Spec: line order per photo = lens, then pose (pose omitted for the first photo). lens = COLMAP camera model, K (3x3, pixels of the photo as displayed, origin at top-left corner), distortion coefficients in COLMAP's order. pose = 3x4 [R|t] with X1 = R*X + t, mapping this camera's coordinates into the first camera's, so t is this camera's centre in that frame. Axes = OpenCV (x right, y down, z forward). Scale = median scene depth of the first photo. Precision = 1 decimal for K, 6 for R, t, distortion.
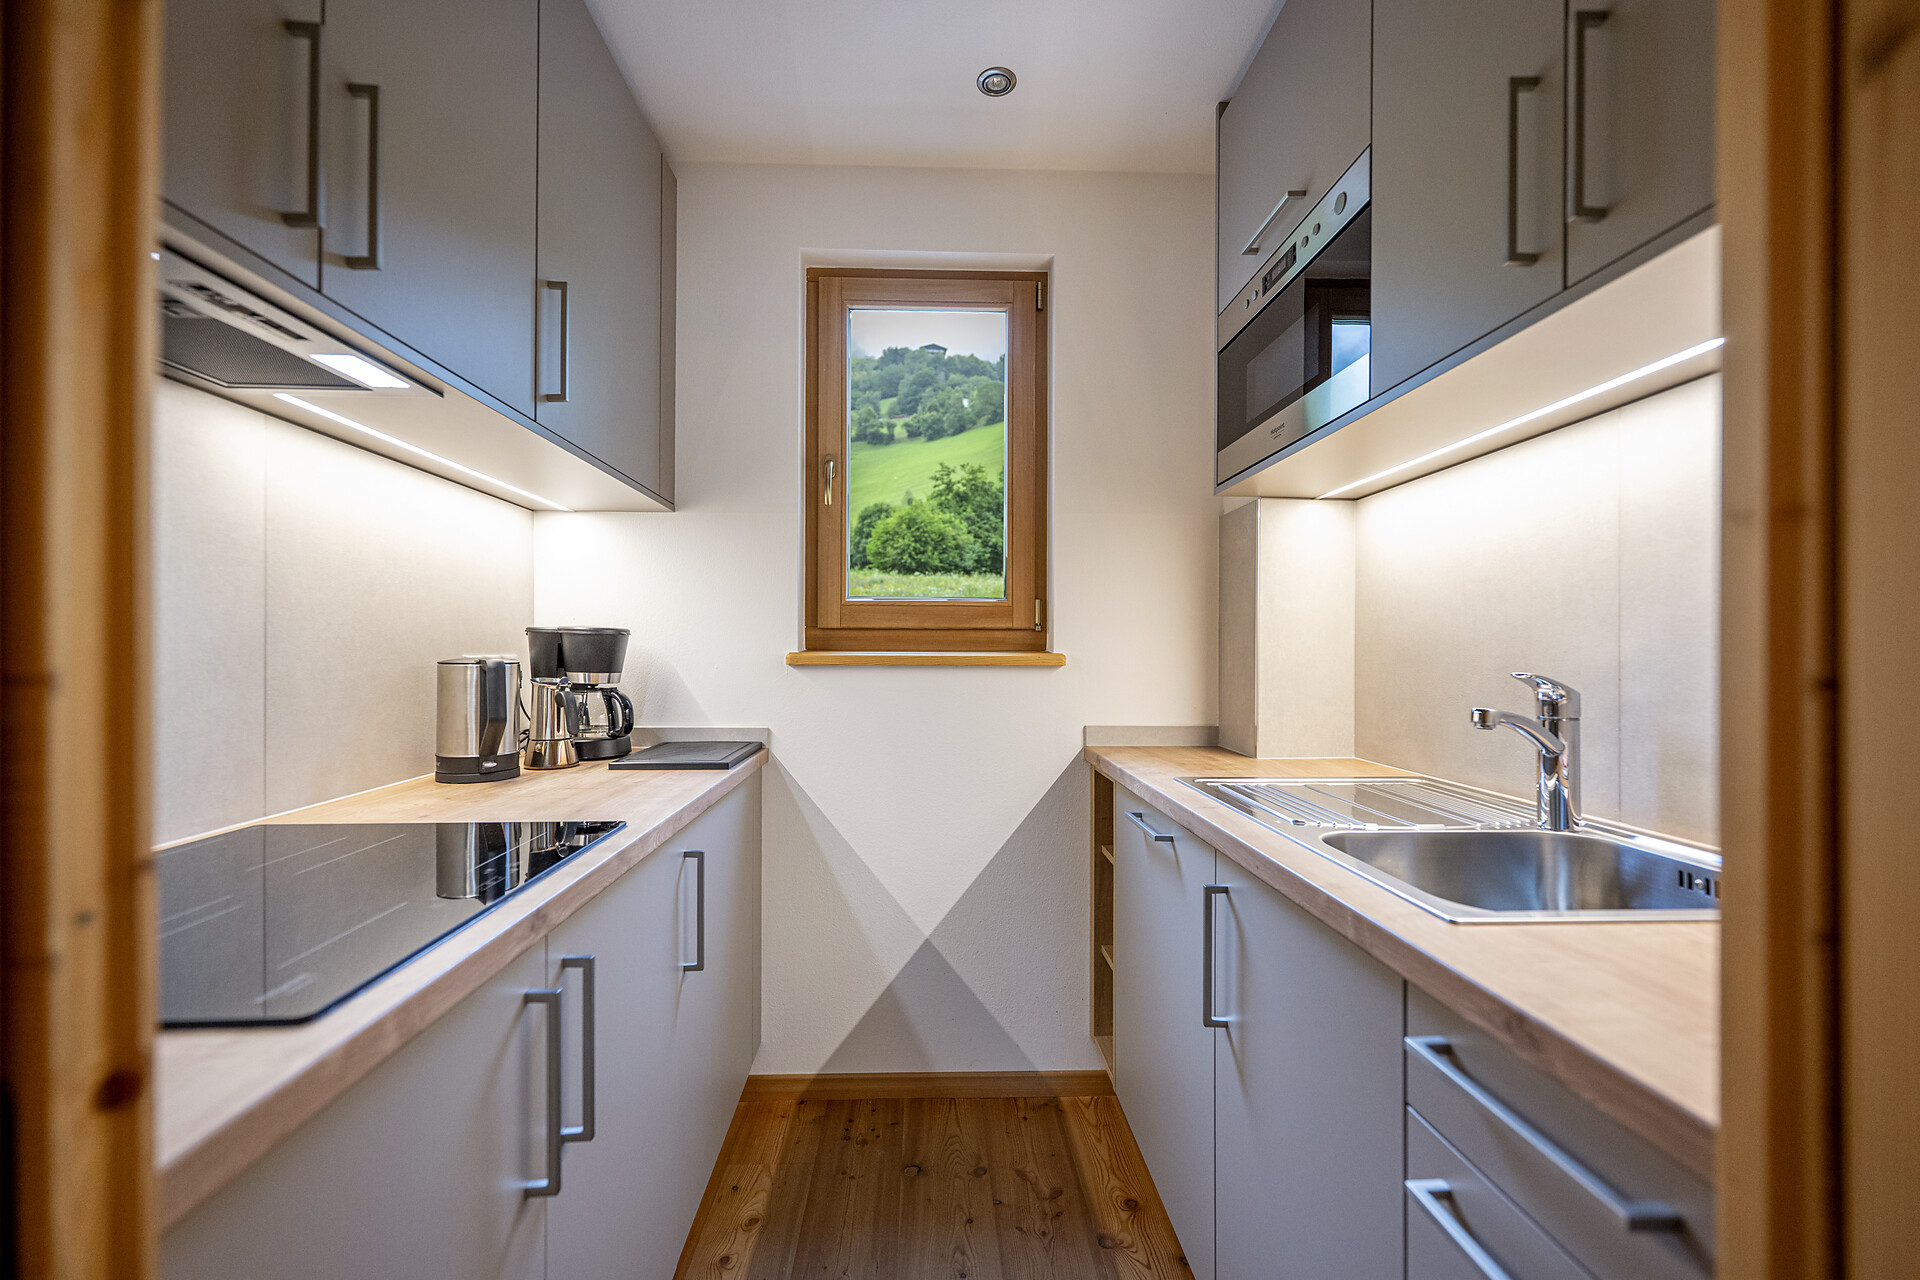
lens RADIAL K [[764.3, 0, 922.7], [0, 764.3, 645.4], [0, 0, 1]] dist [-0.001748, 0.000103]
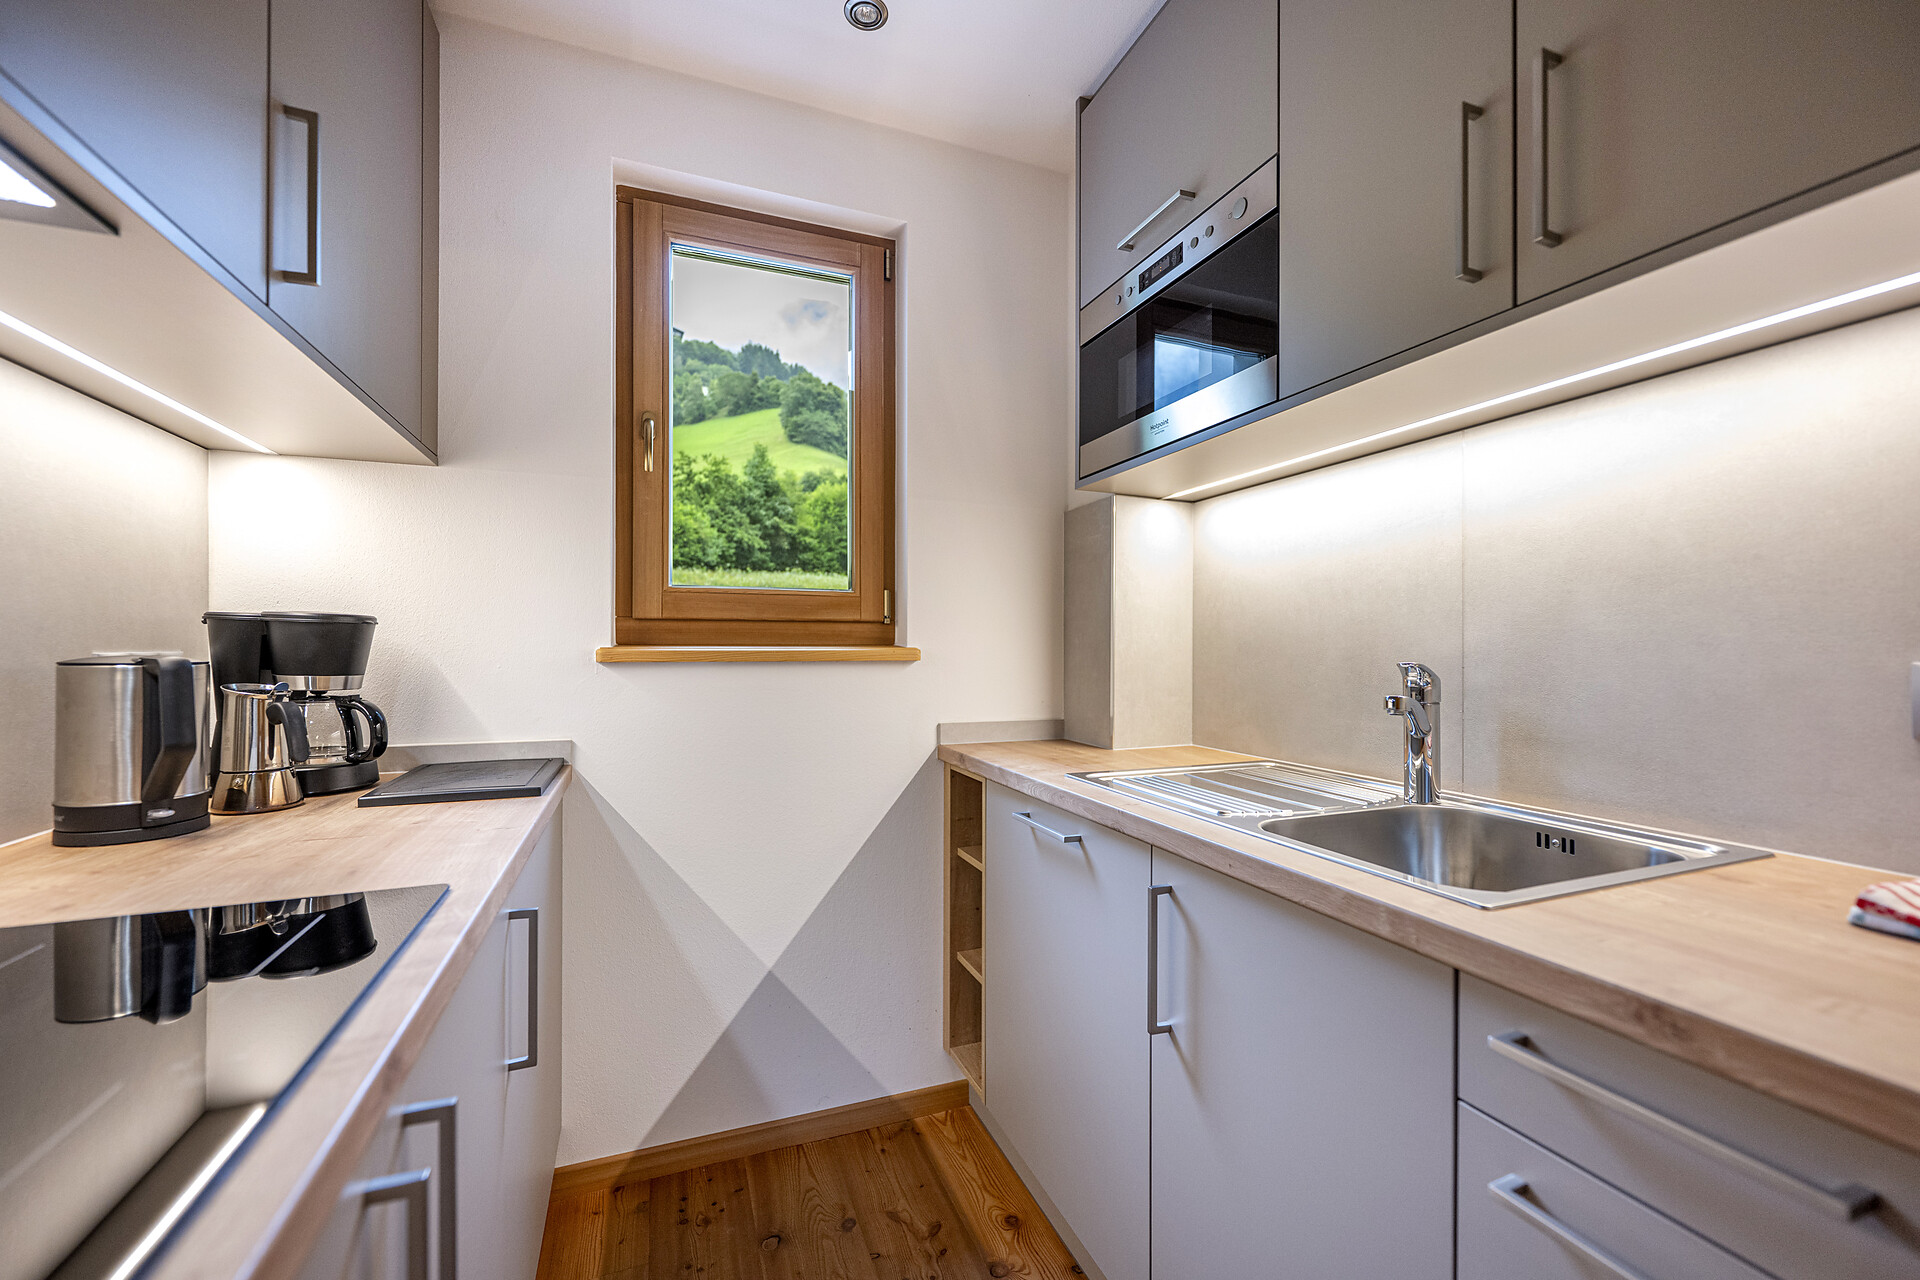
lens RADIAL K [[764.3, 0, 930.5], [0, 764.3, 644.4], [0, 0, 1]] dist [-0.001748, 0.000103]
pose [[0.941510, -0.000365, 0.336985, -0.136573], [-0.000106, 0.999999, 0.001378, 0.005429], [-0.336985, -0.001333, 0.941509, 0.122640]]
